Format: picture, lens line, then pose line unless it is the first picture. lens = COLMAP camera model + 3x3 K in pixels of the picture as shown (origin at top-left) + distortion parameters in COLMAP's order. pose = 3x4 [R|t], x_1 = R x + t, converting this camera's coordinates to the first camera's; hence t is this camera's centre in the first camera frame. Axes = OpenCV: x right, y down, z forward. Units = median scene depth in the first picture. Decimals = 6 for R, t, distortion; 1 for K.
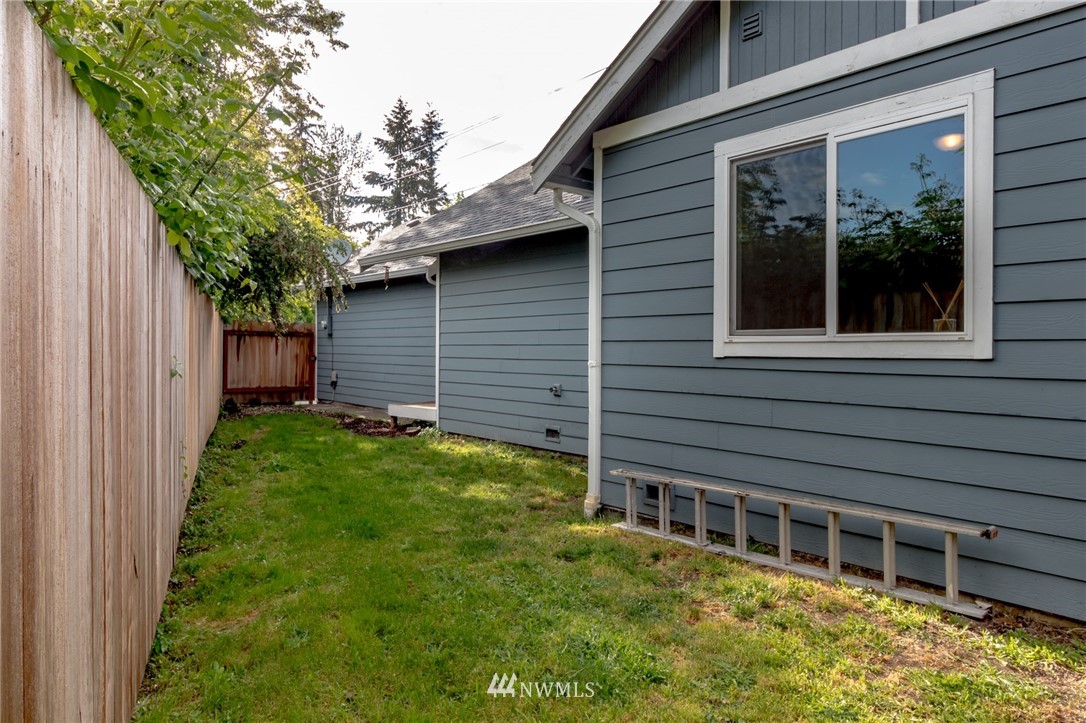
lens RADIAL K [[709.3, 0, 541.9], [0, 709.3, 359.7], [0, 0, 1]] dist [0.005517, 0.000388]
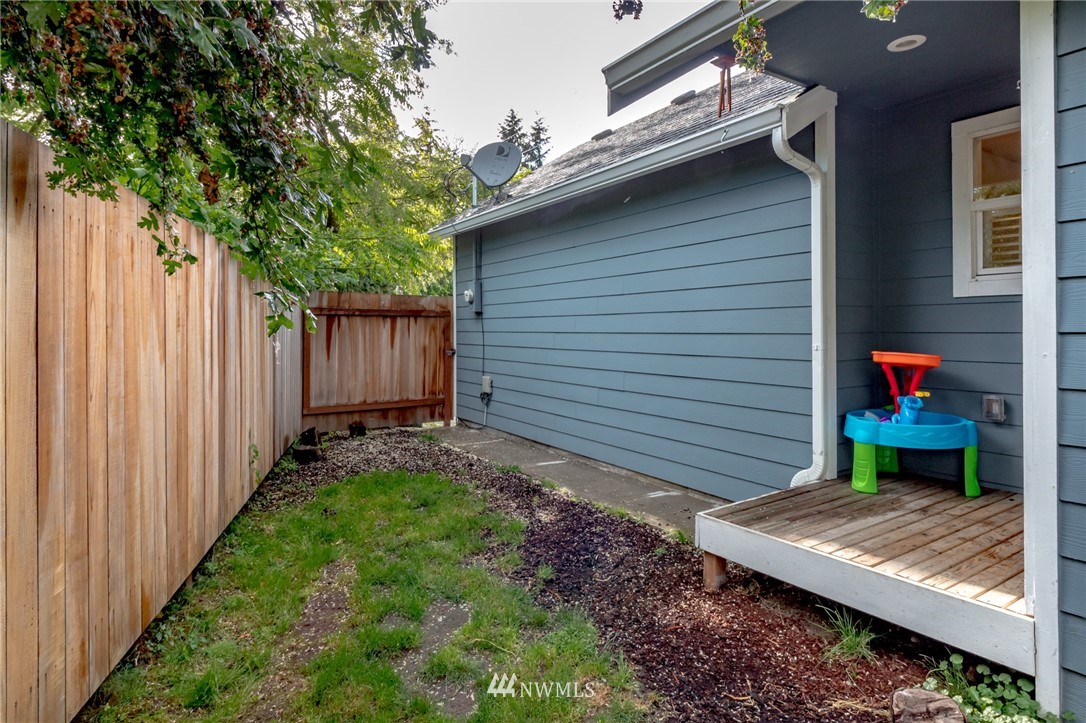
lens RADIAL K [[577.5, 0, 545.4], [0, 577.5, 329.8], [0, 0, 1]] dist [0.000866, 0.000157]
pose [[0.992147, -0.009479, -0.124715, -0.179445], [0.007543, 0.999844, -0.015985, -0.013032], [0.124847, 0.014919, 0.992064, 0.517368]]
